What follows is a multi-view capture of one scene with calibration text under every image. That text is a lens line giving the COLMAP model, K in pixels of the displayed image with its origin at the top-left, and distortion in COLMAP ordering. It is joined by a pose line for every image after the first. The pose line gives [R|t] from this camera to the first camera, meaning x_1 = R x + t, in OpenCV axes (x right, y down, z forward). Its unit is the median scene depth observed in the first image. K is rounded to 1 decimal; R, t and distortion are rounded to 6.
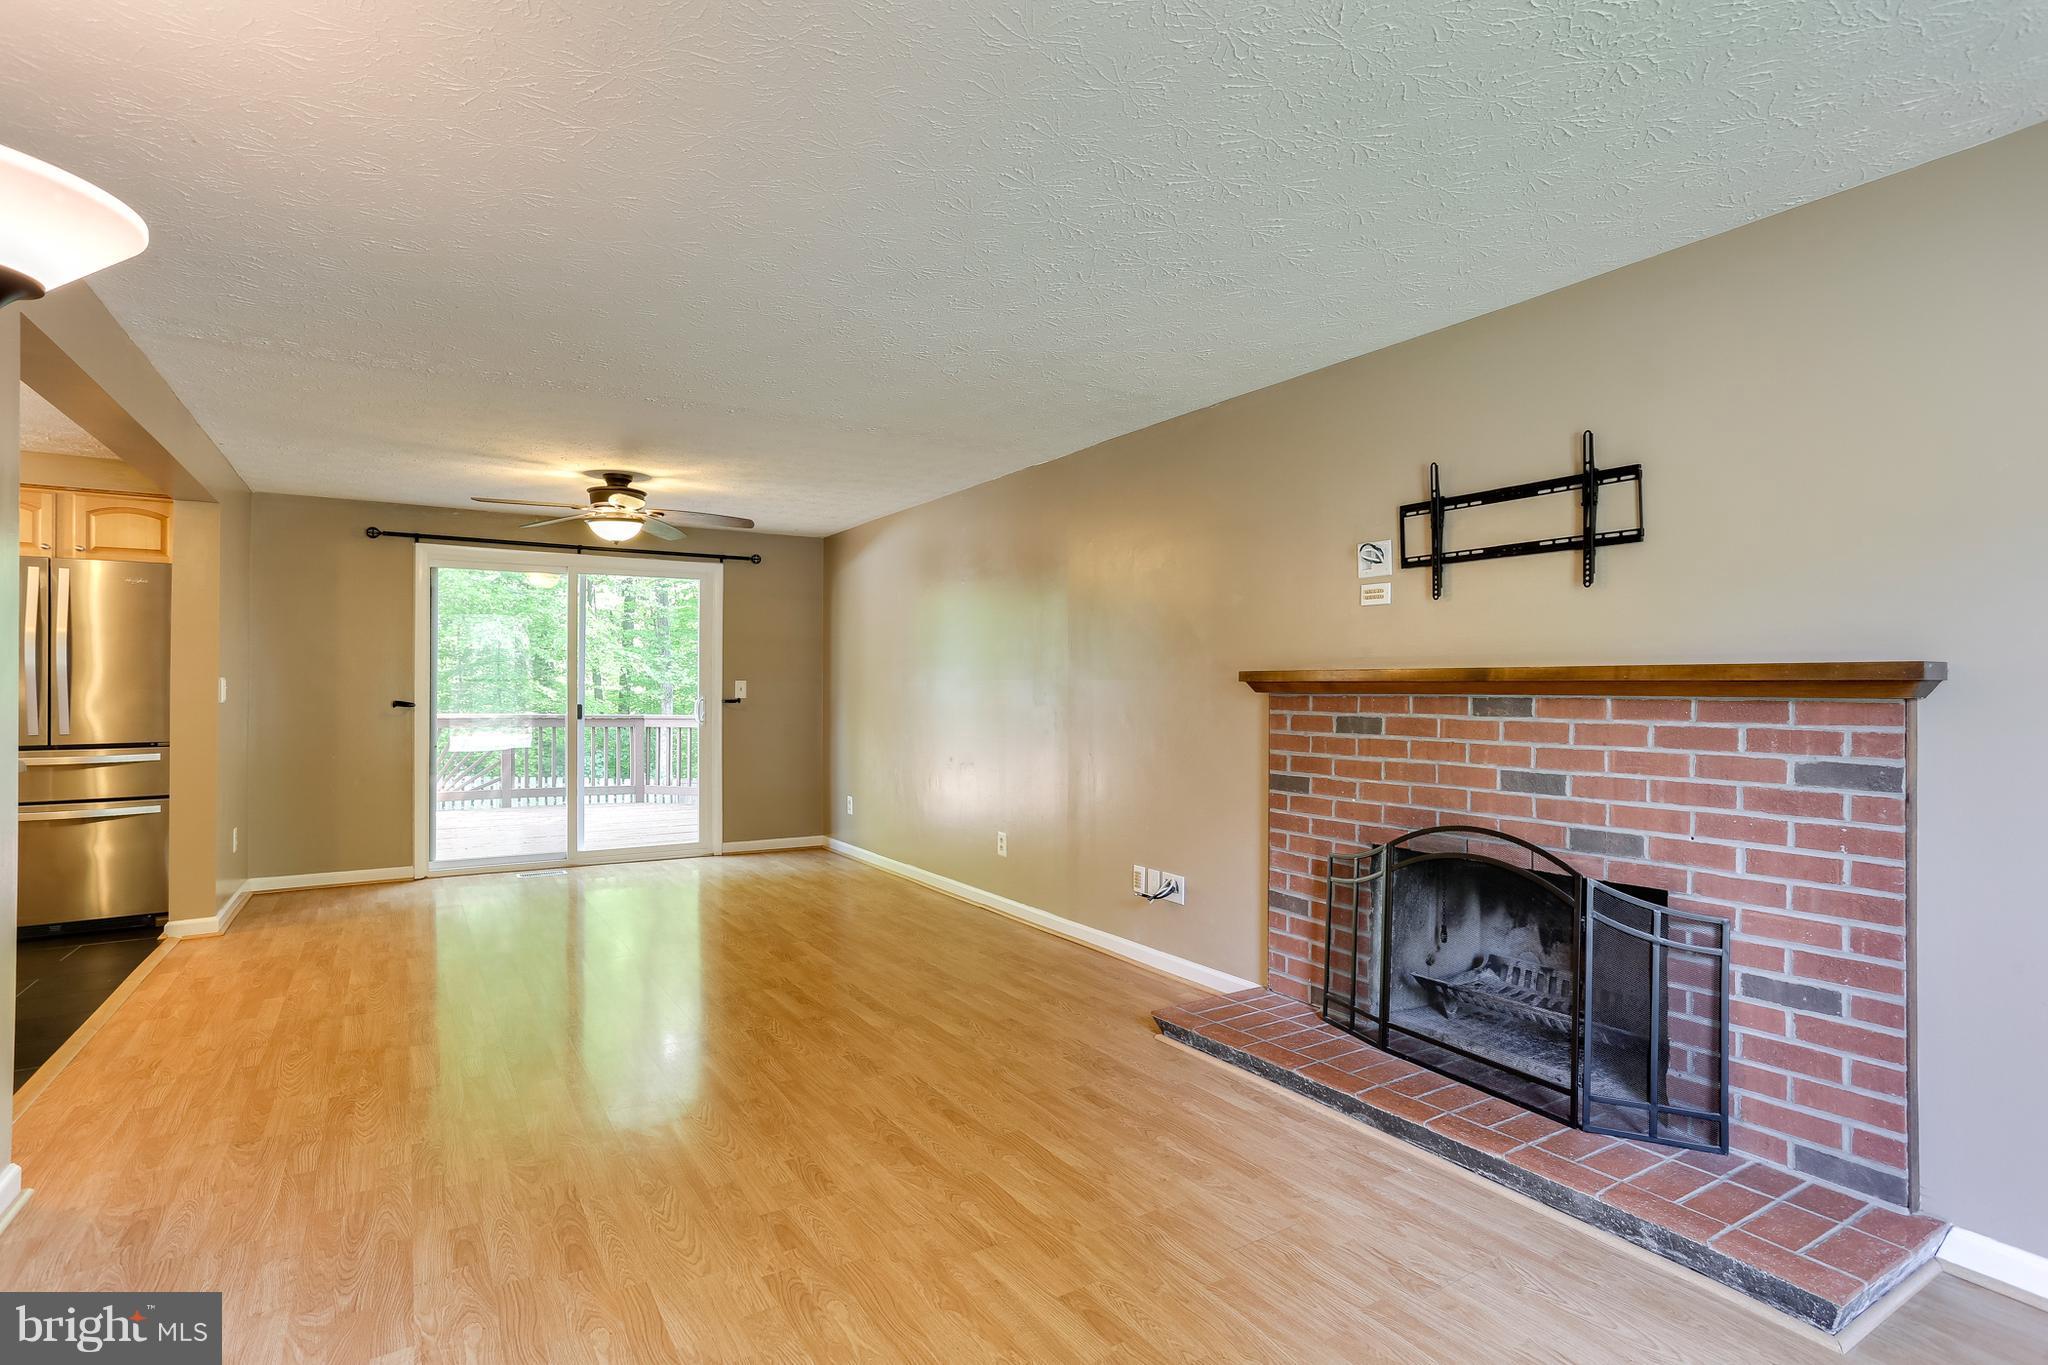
lens RADIAL K [[1005.1, 0, 1017.9], [0, 1005.1, 667.6], [0, 0, 1]] dist [-0.026929, 0.017409]
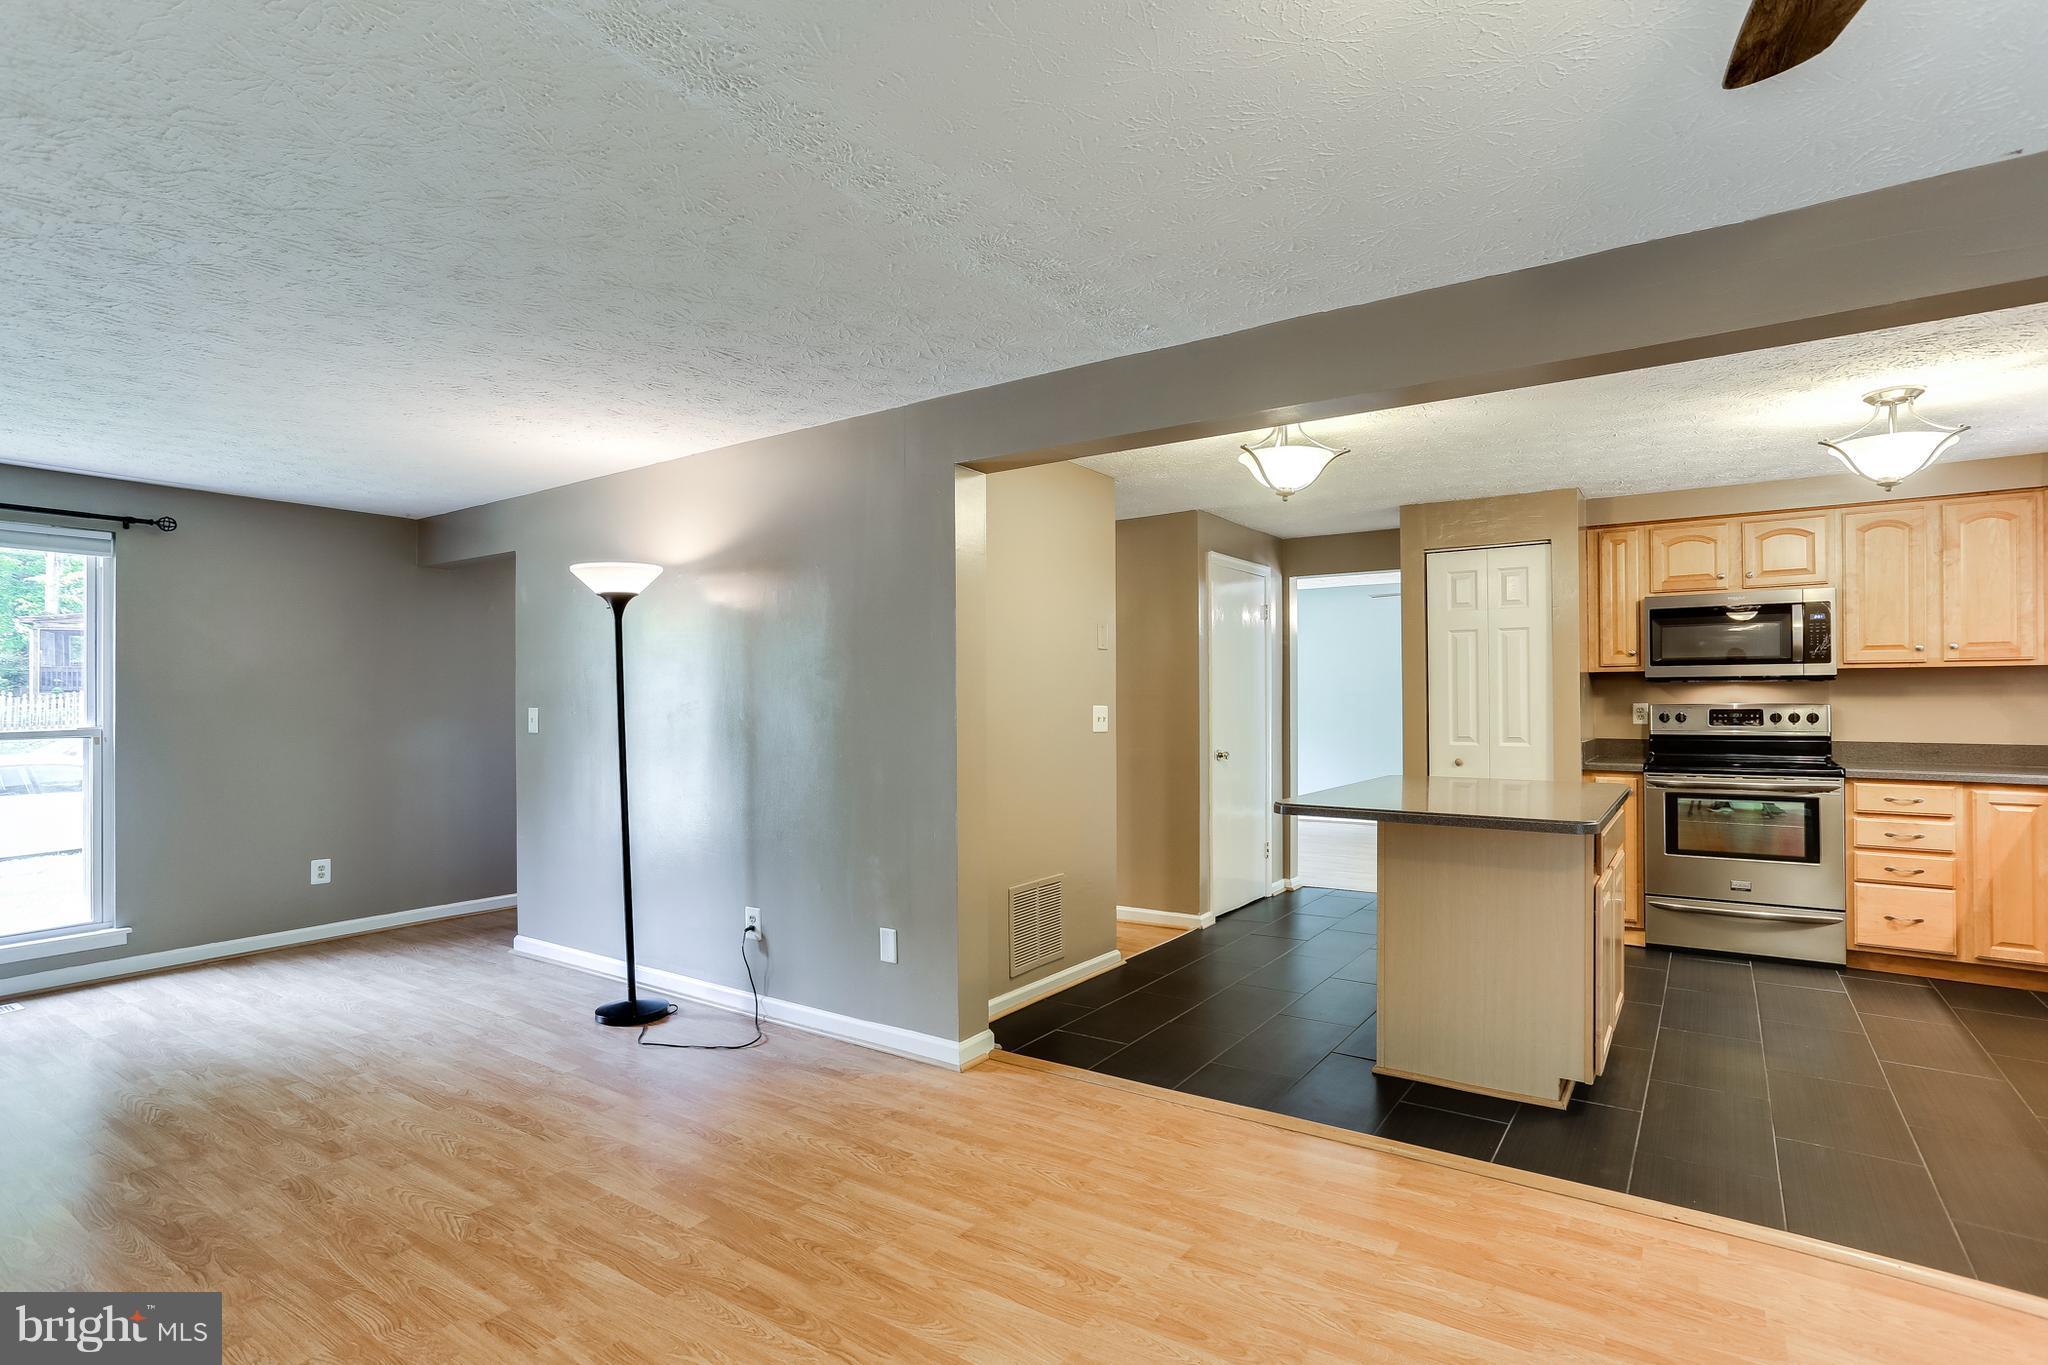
lens RADIAL K [[1005.1, 0, 1051.5], [0, 1005.1, 687.5], [0, 0, 1]] dist [-0.026929, 0.017409]
pose [[-0.908446, -0.000085, -0.418002, -0.191542], [0.013904, 0.999440, -0.030421, 0.006454], [0.417770, -0.033448, -0.907937, 0.911633]]
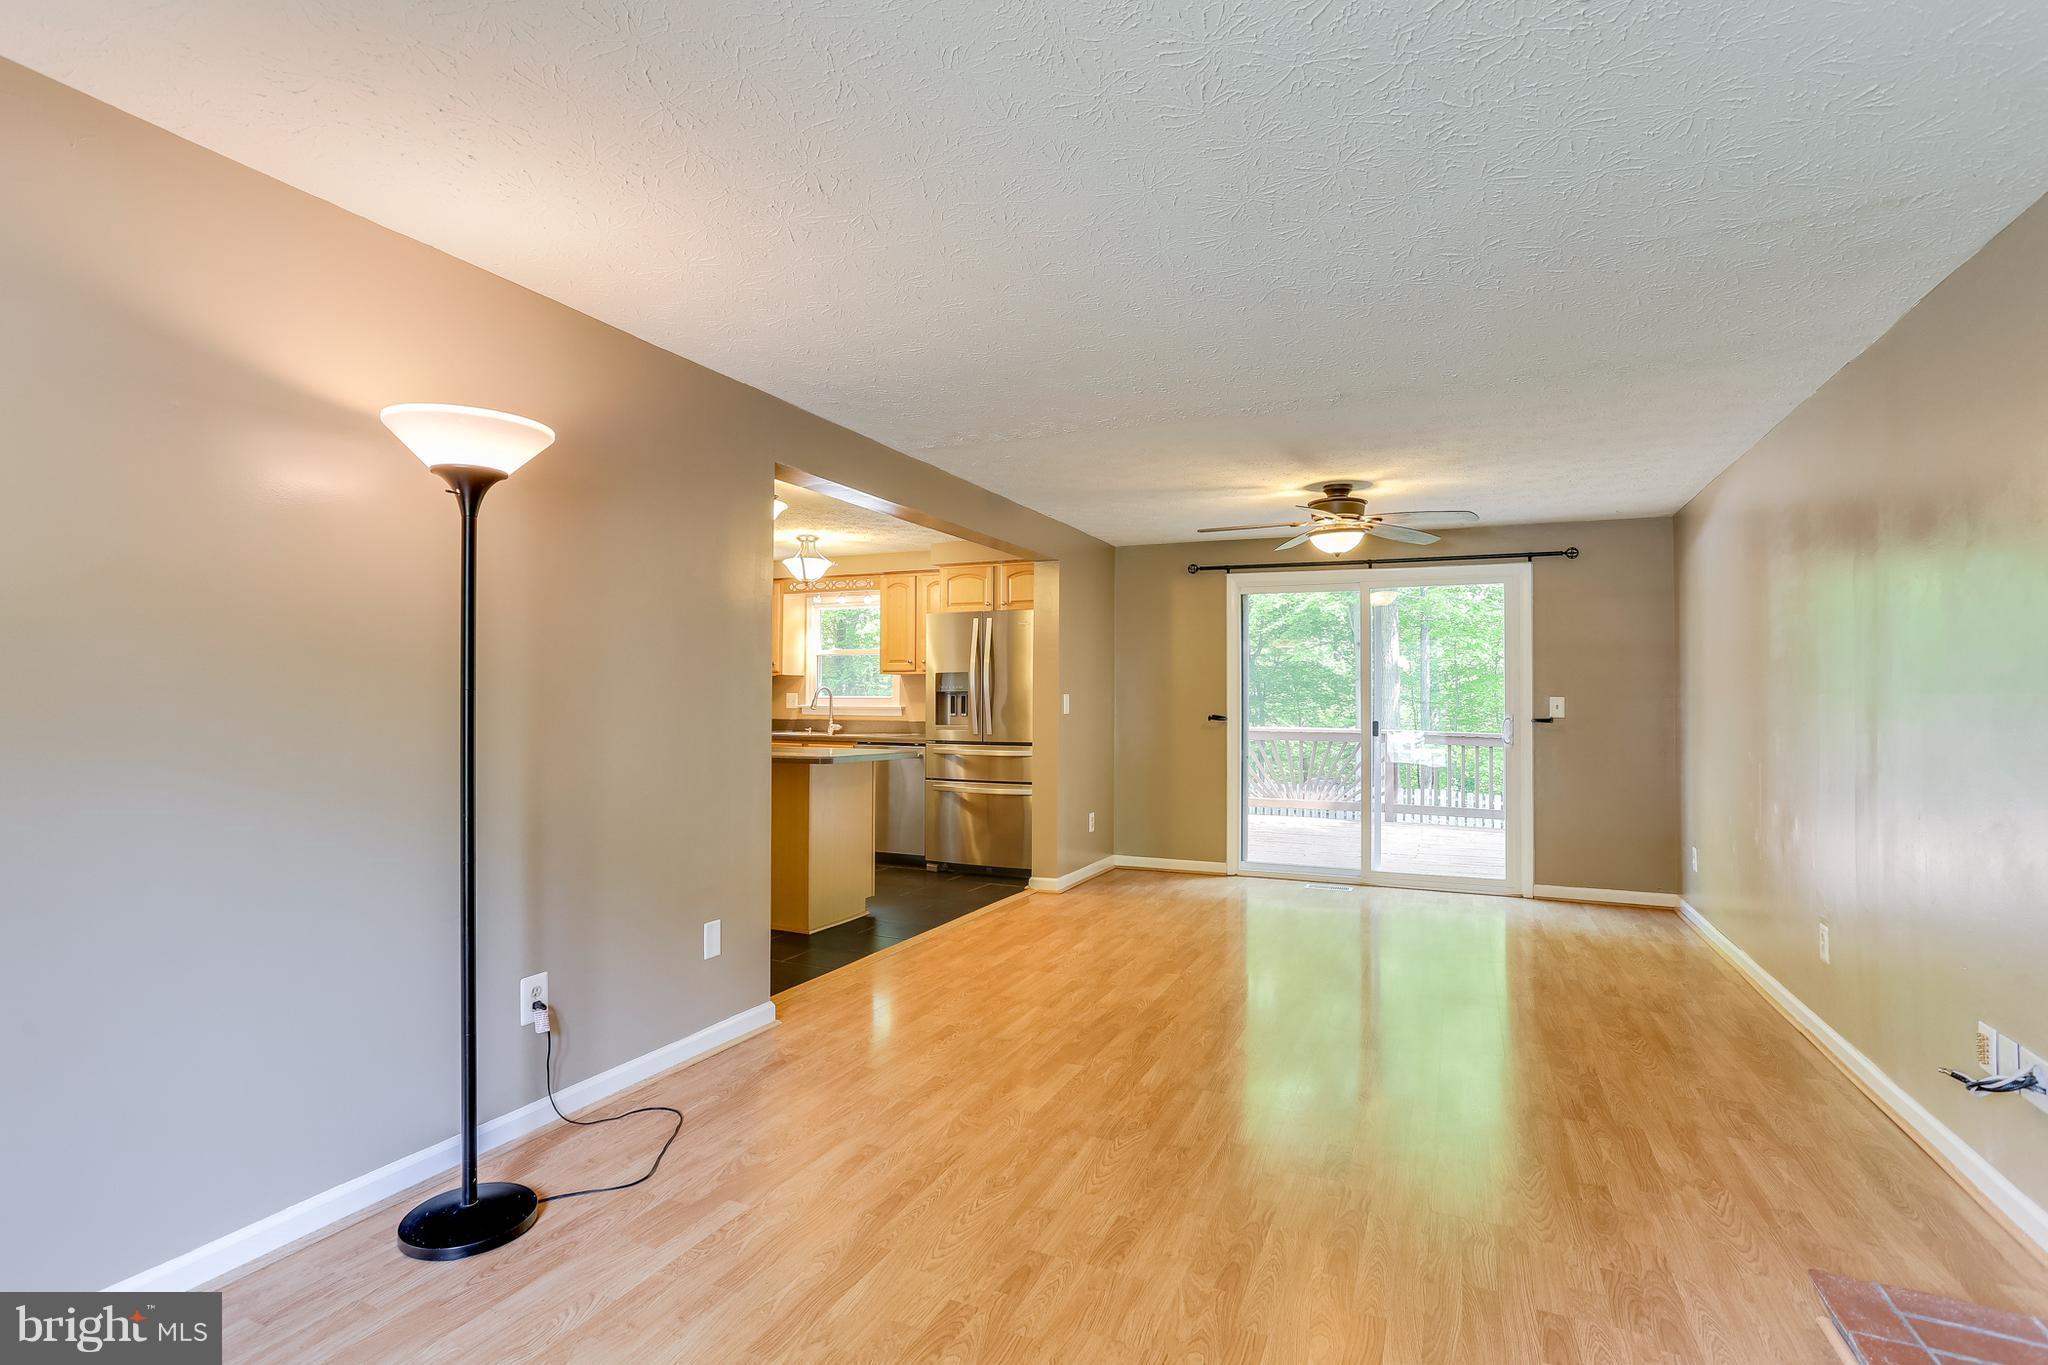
lens RADIAL K [[1005.1, 0, 999.1], [0, 1005.1, 671.8], [0, 0, 1]] dist [-0.026929, 0.017409]
pose [[0.555456, -0.020167, -0.831301, 0.196664], [0.010503, 0.999796, -0.017236, 0.001931], [0.831479, 0.000843, 0.555555, 0.159404]]
